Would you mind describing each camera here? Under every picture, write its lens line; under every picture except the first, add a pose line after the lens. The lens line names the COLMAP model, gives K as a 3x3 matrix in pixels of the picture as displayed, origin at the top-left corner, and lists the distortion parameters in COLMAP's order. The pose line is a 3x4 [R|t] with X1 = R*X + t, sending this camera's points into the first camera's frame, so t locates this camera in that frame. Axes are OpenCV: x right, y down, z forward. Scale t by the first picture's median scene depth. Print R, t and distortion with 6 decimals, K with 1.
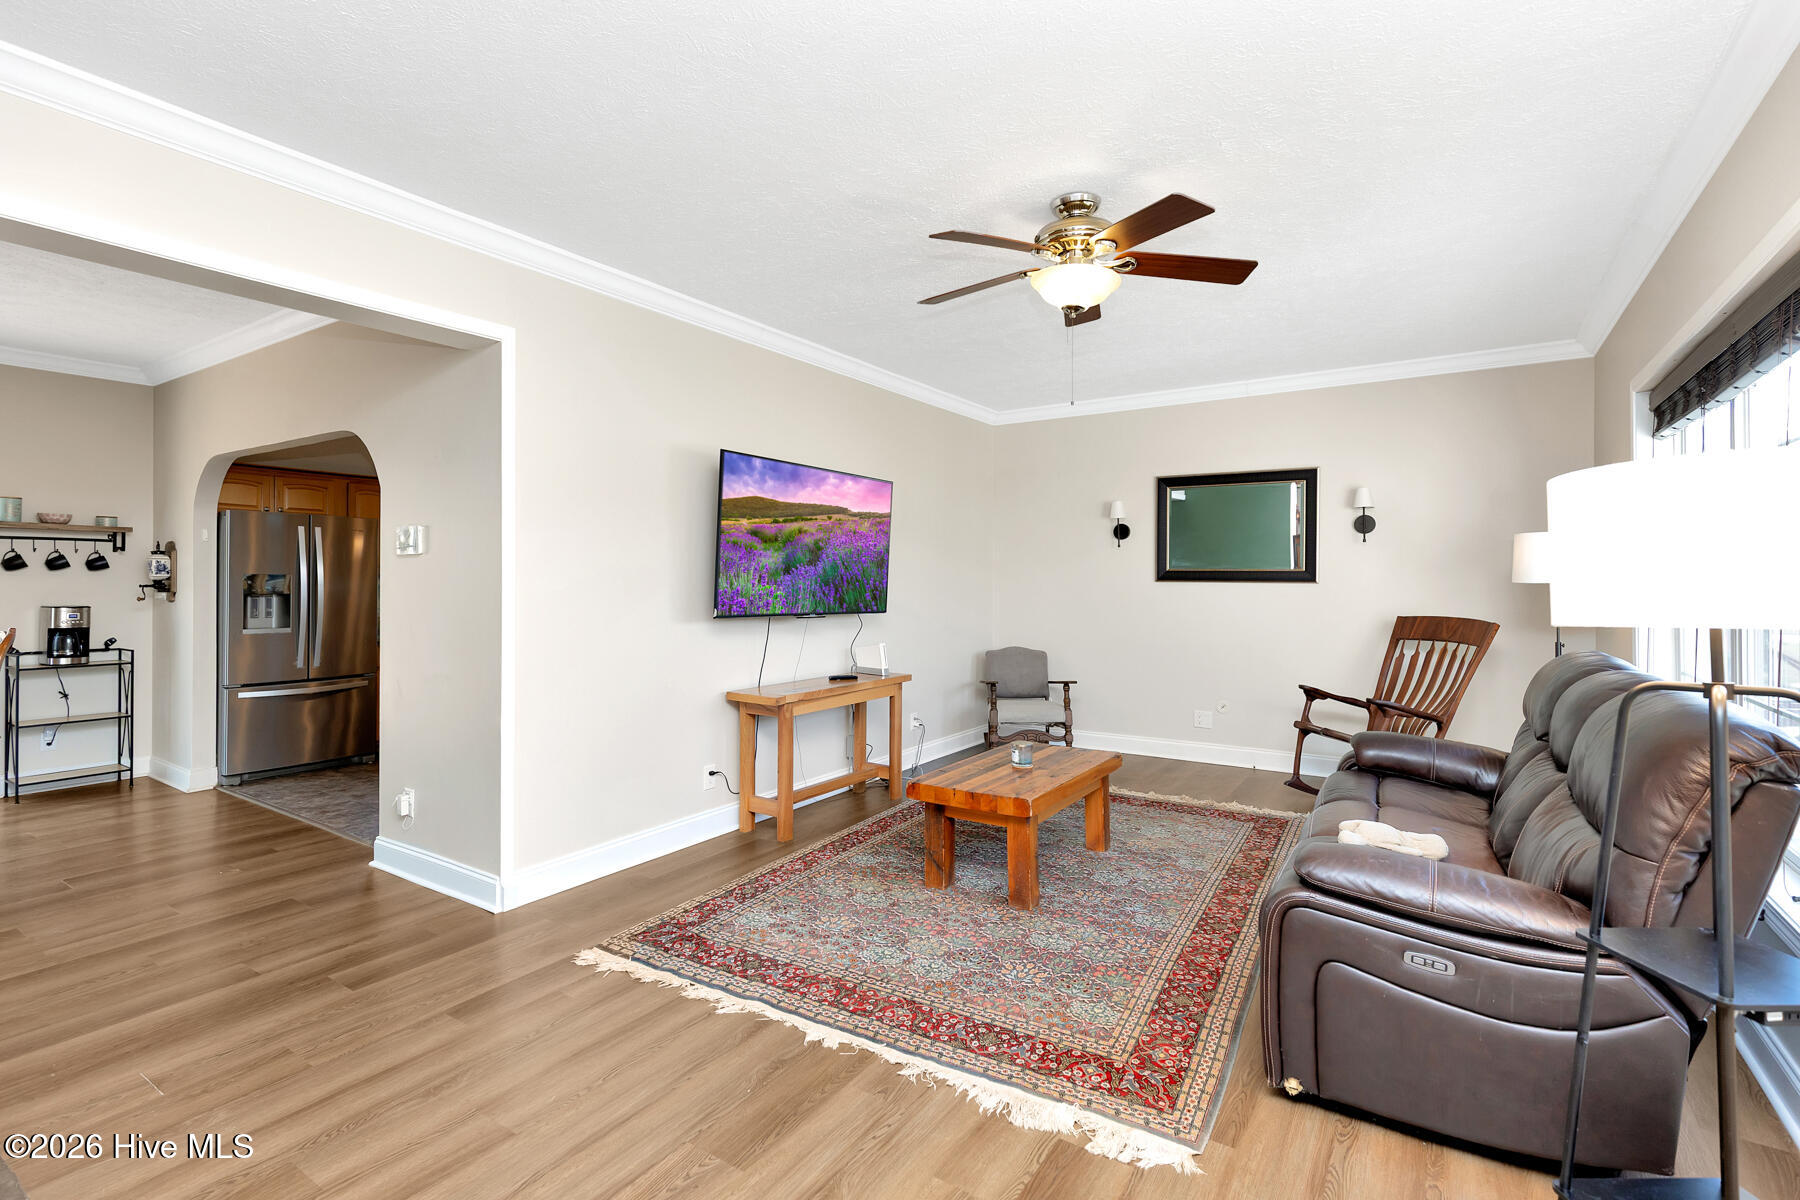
lens RADIAL K [[850.4, 0, 902.9], [0, 850.4, 589.3], [0, 0, 1]] dist [0.001447, 0.000077]
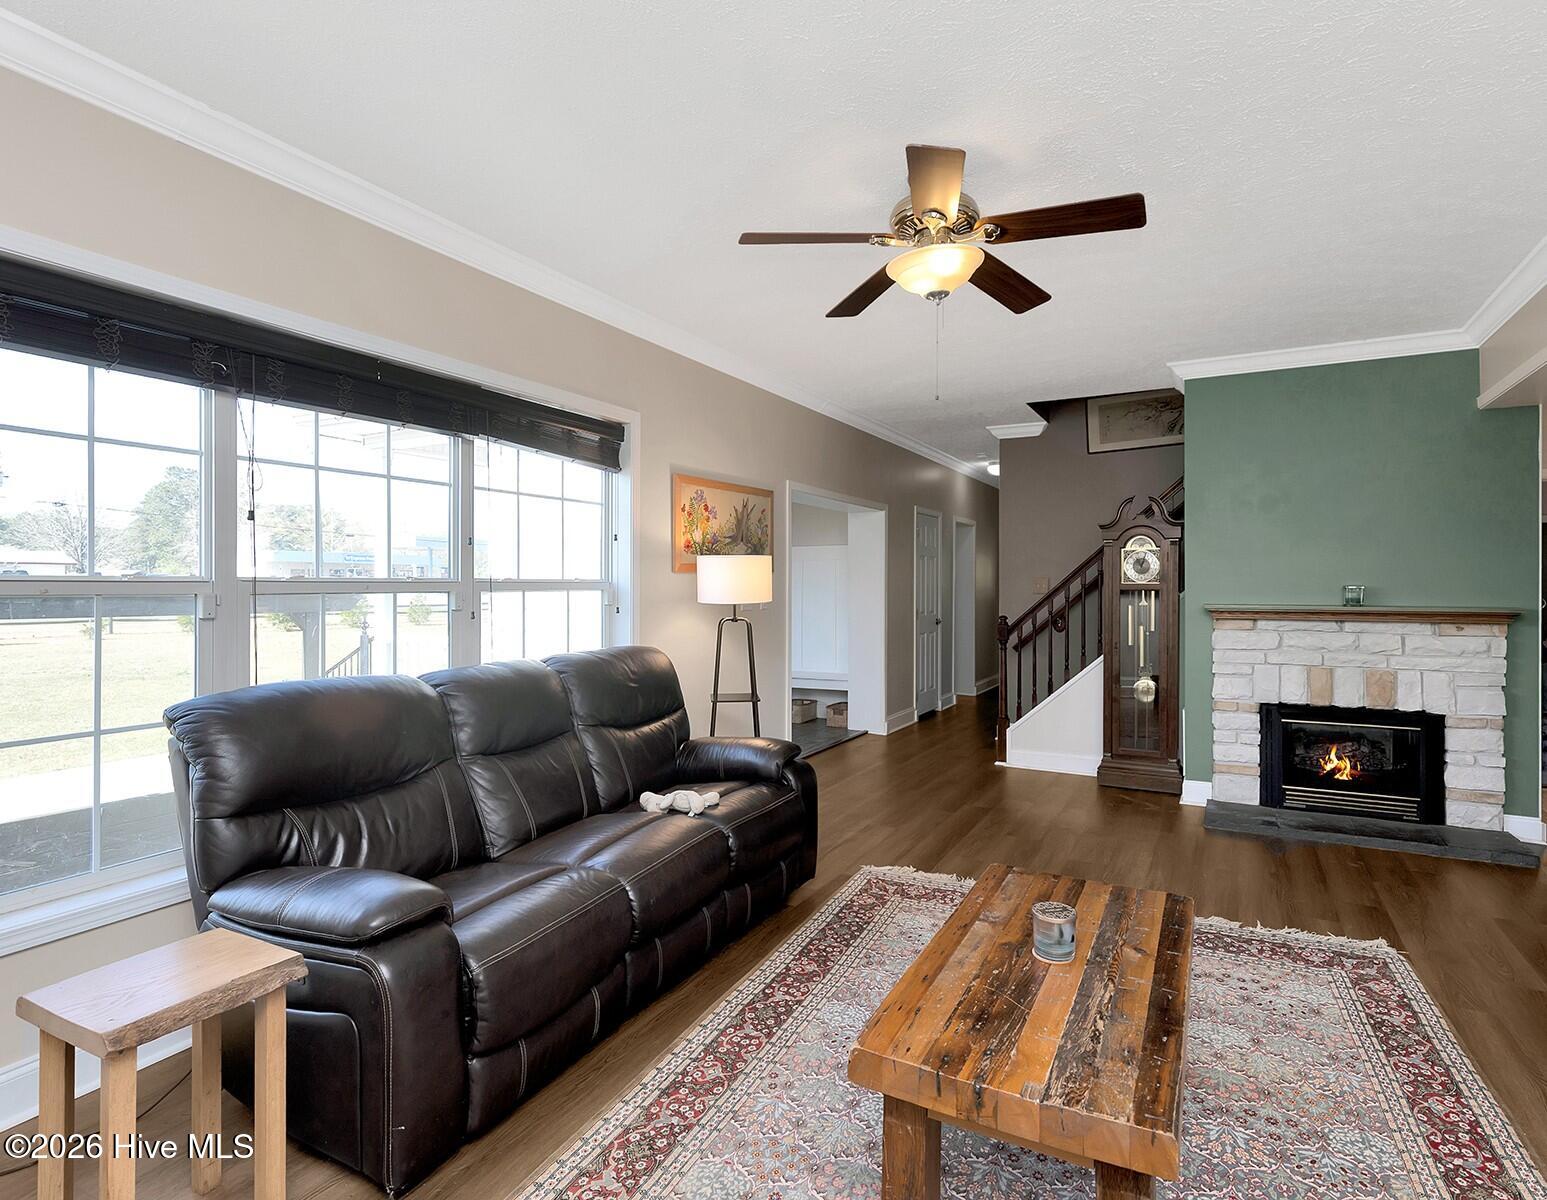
lens RADIAL K [[837.7, 0, 776.6], [0, 837.7, 588.4], [0, 0, 1]] dist [-0.000509, -0.000218]
pose [[-0.997617, -0.001055, -0.068985, 0.301794], [-0.002174, 0.999867, 0.016146, -0.020899], [0.068959, 0.016258, -0.997487, 1.304579]]
